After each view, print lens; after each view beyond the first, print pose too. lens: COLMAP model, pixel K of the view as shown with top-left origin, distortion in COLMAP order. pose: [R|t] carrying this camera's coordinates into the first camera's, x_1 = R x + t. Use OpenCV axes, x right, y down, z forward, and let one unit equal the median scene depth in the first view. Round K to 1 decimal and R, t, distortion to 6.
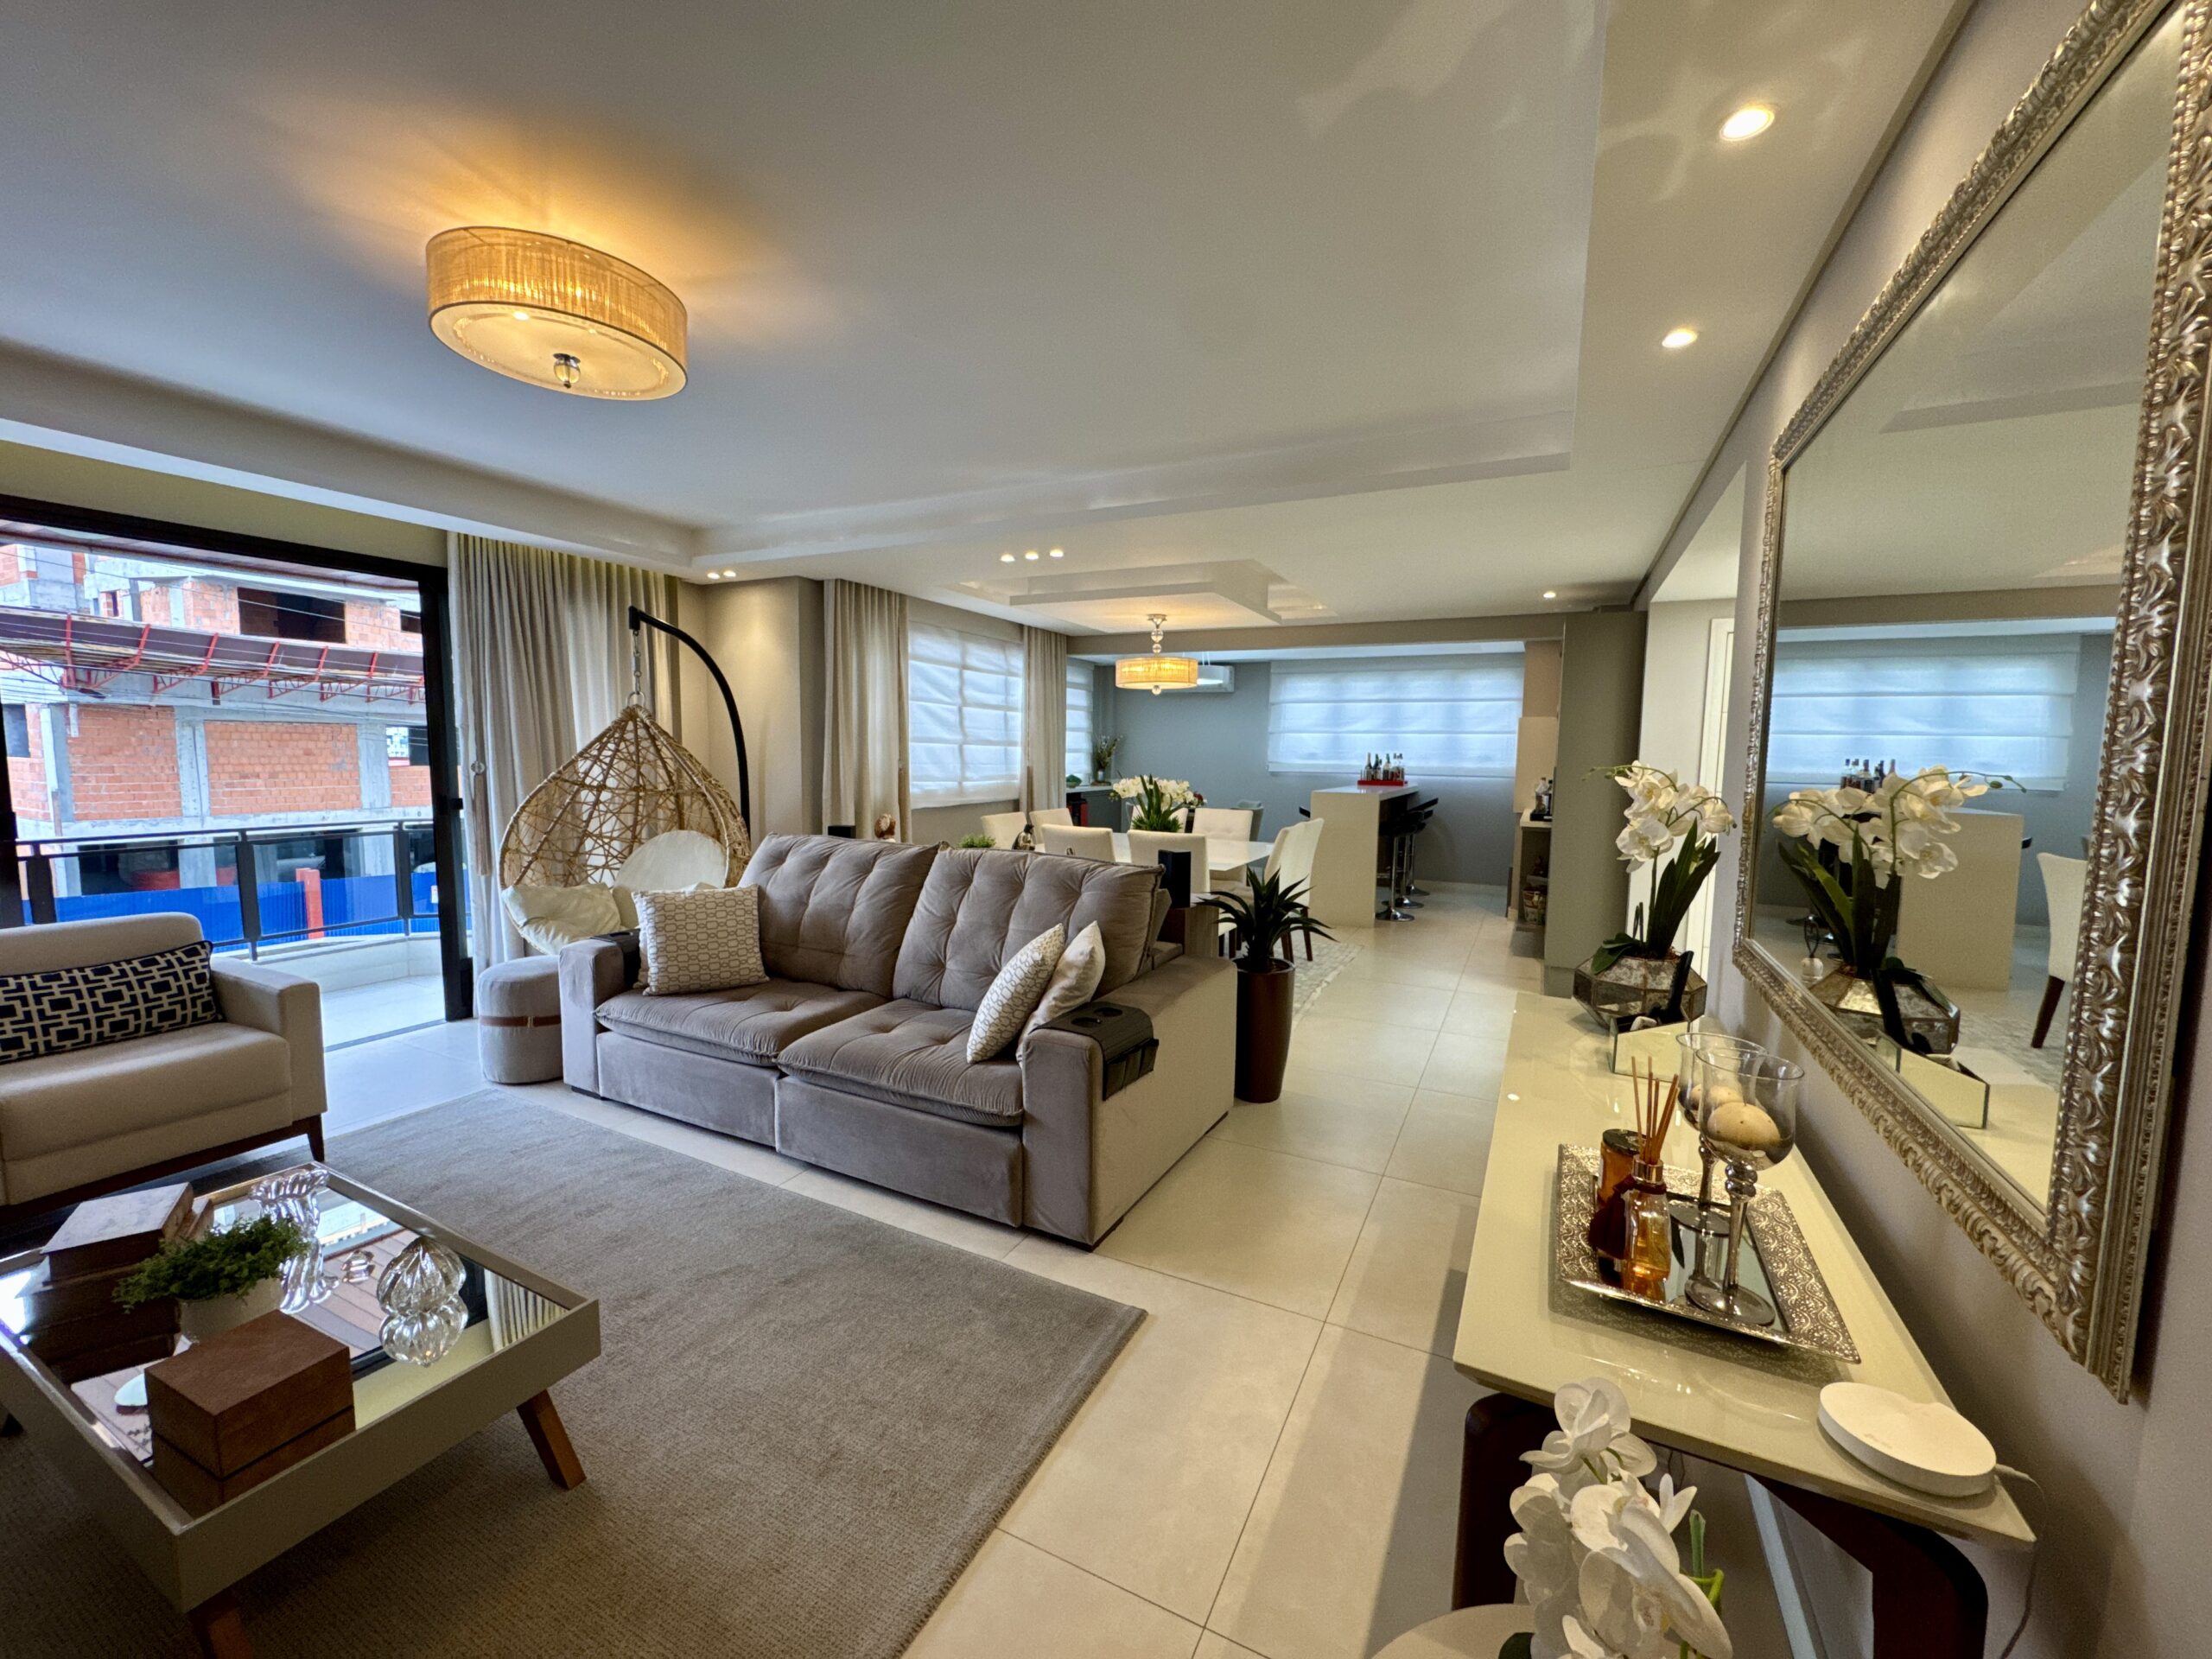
lens RADIAL K [[881.2, 0, 1112.1], [0, 881.2, 832.0], [0, 0, 1]] dist [-0.001388, -0.000121]
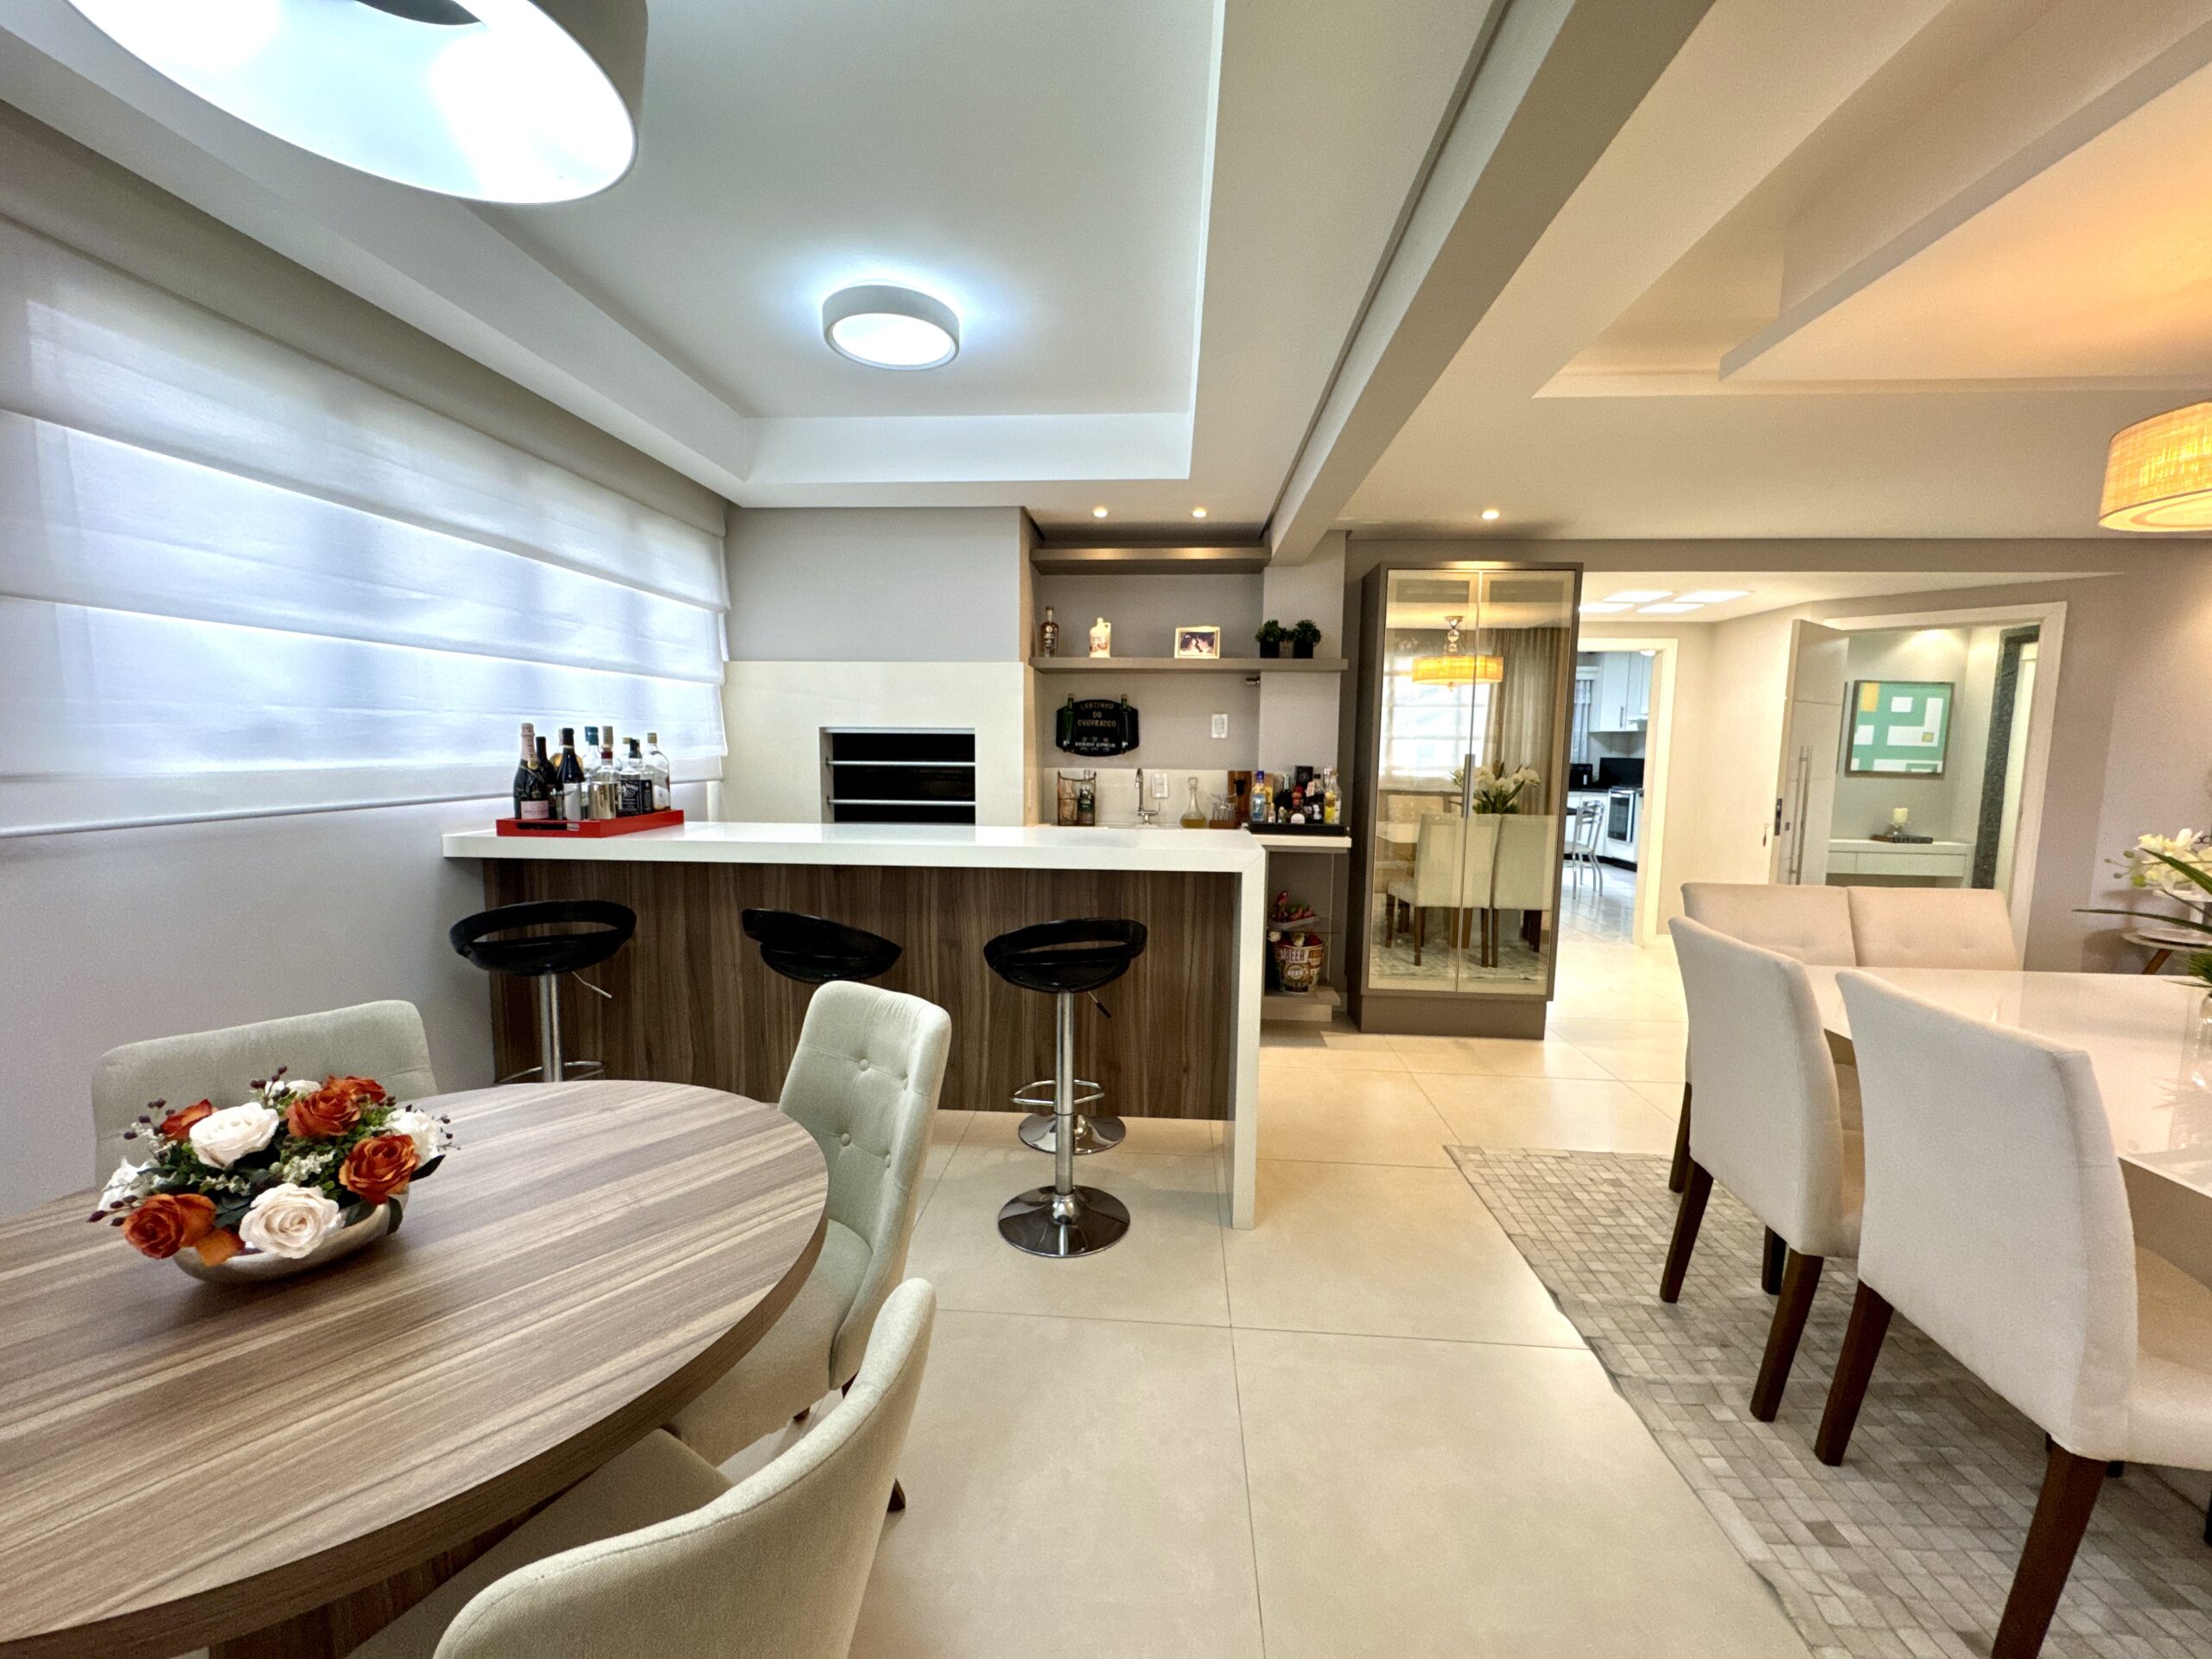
lens RADIAL K [[882.7, 0, 1106.0], [0, 882.7, 829.5], [0, 0, 1]] dist [-0.001257, -0.000187]
pose [[-0.376982, -0.110870, 0.919561, -0.059762], [0.069324, 0.986648, 0.147379, -0.109530], [-0.923623, 0.119306, -0.364263, 1.201918]]
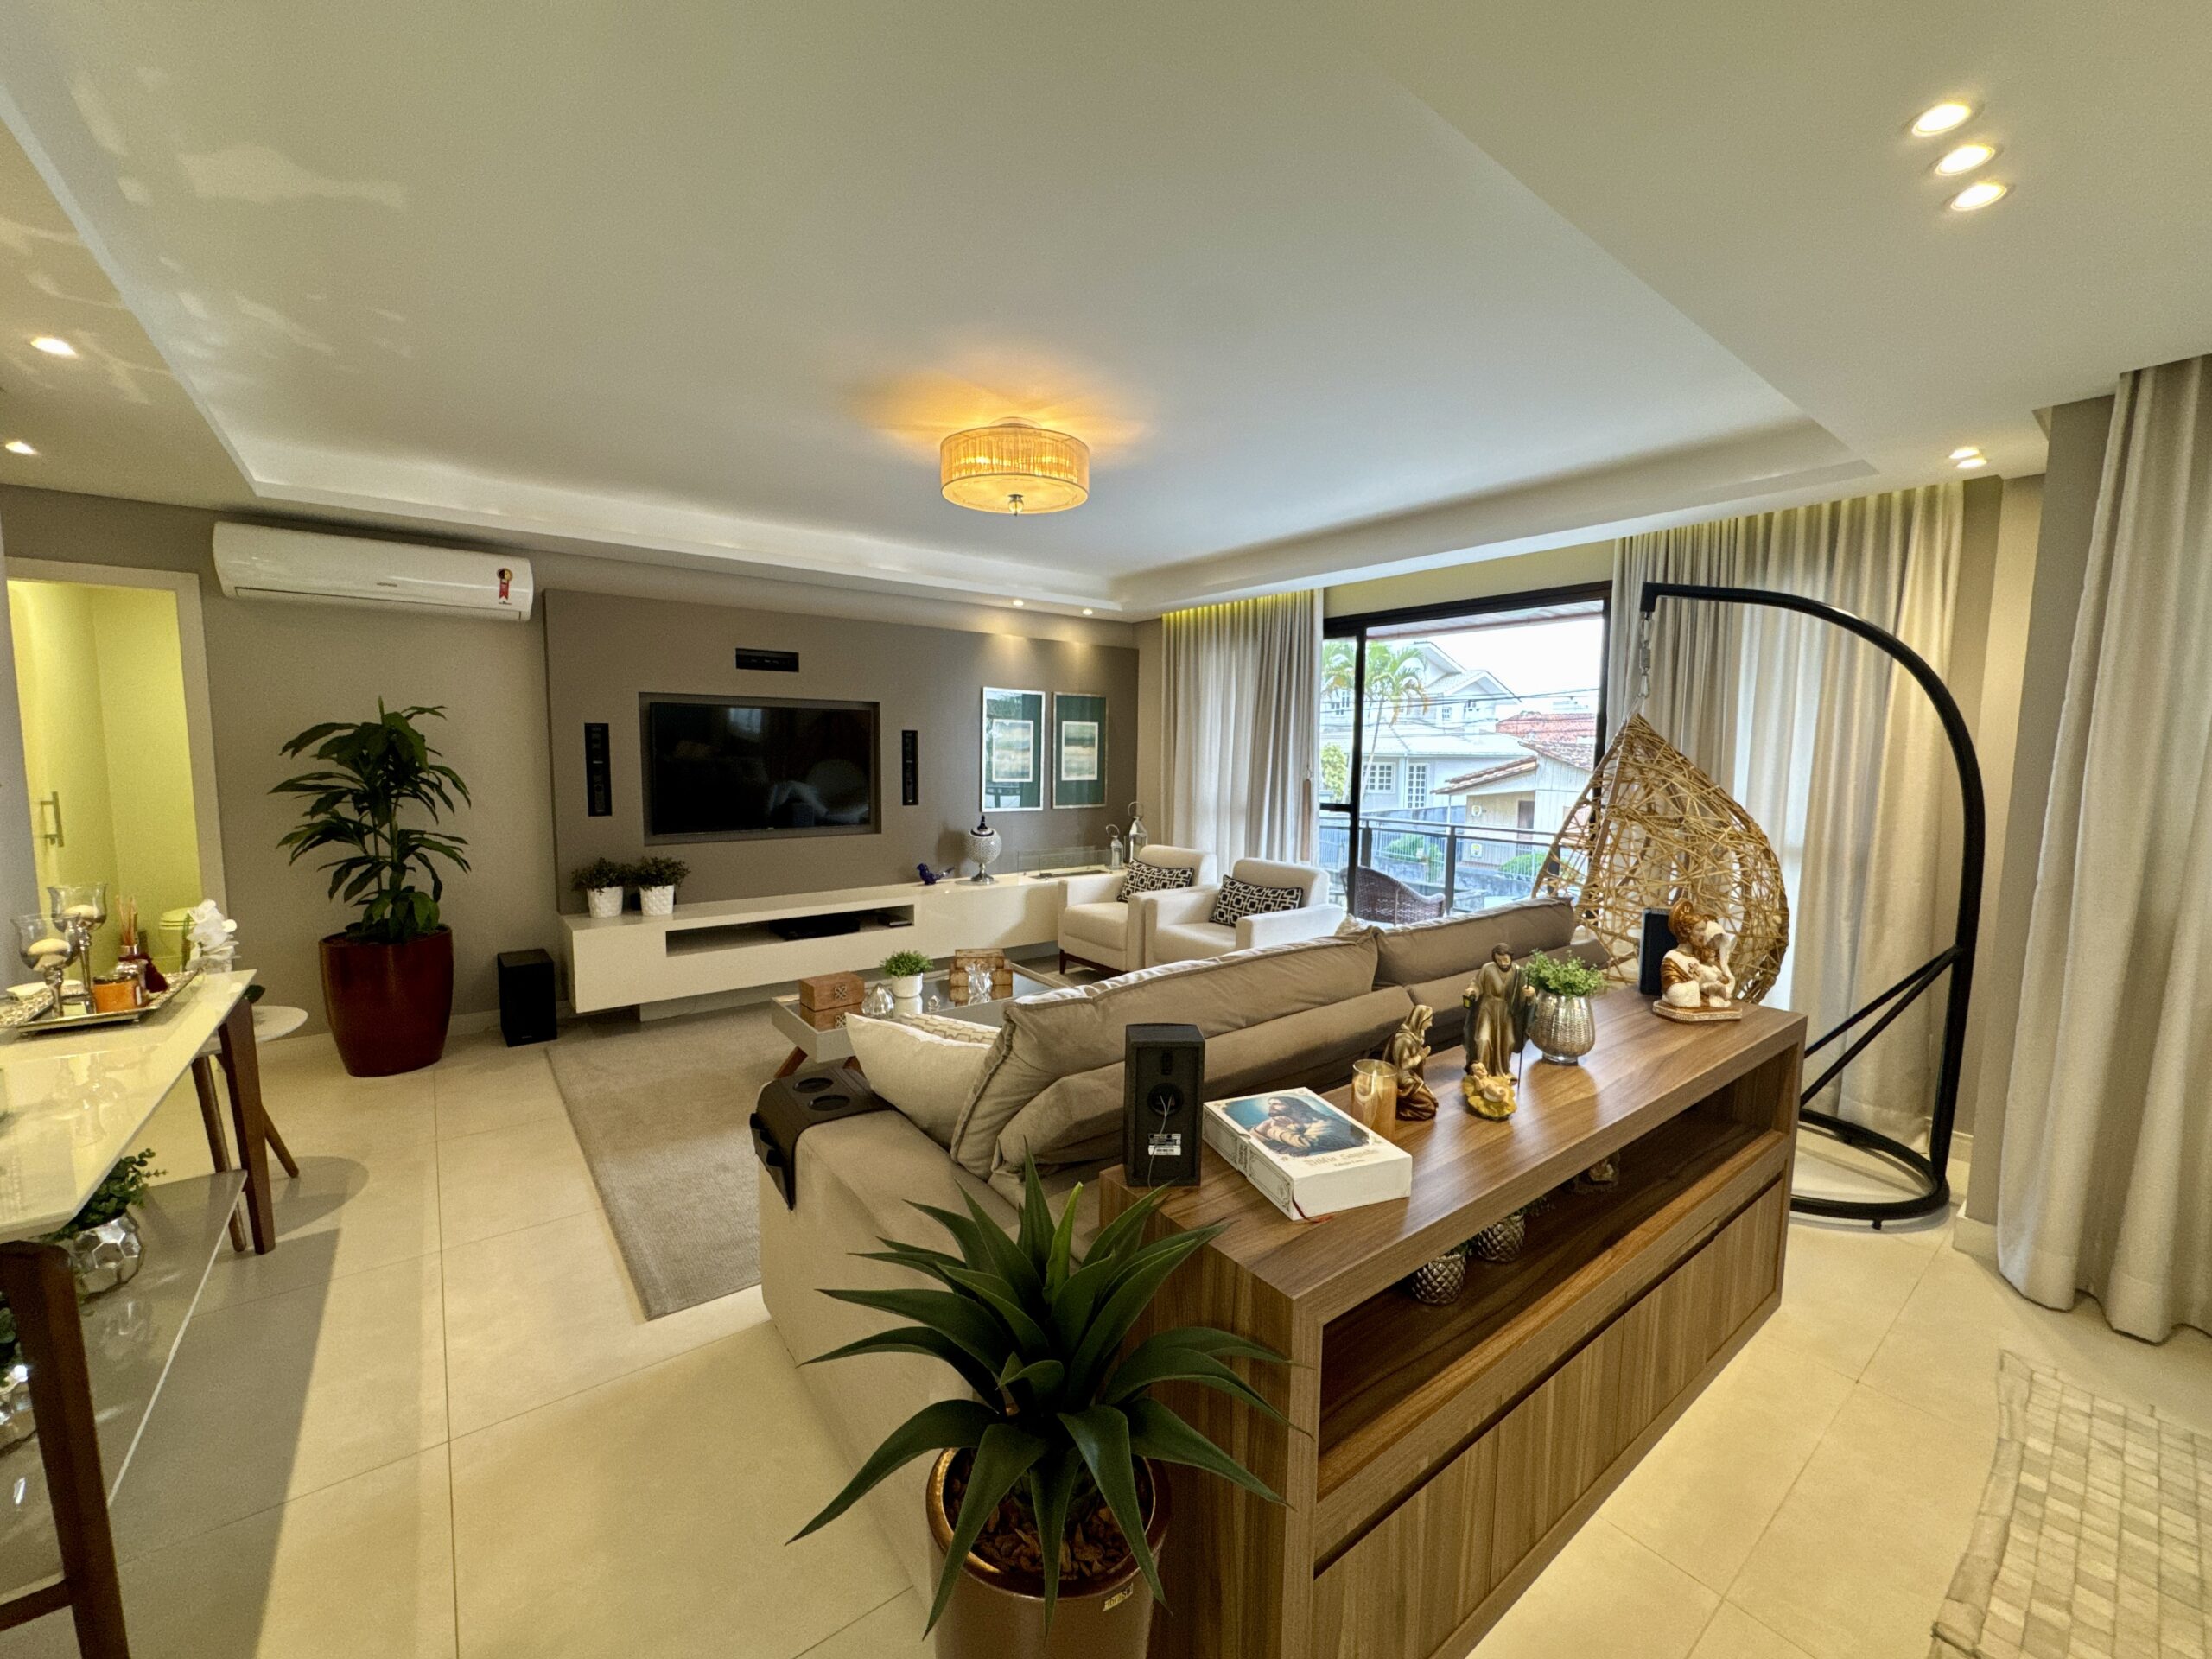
lens RADIAL K [[867.6, 0, 1102.4], [0, 867.6, 829.3], [0, 0, 1]] dist [0.001526, 0.000234]
pose [[-0.435561, 0.066767, -0.897680, 0.206338], [-0.105312, 0.986618, 0.124480, -0.054472], [0.893978, 0.148755, -0.422701, 0.558853]]
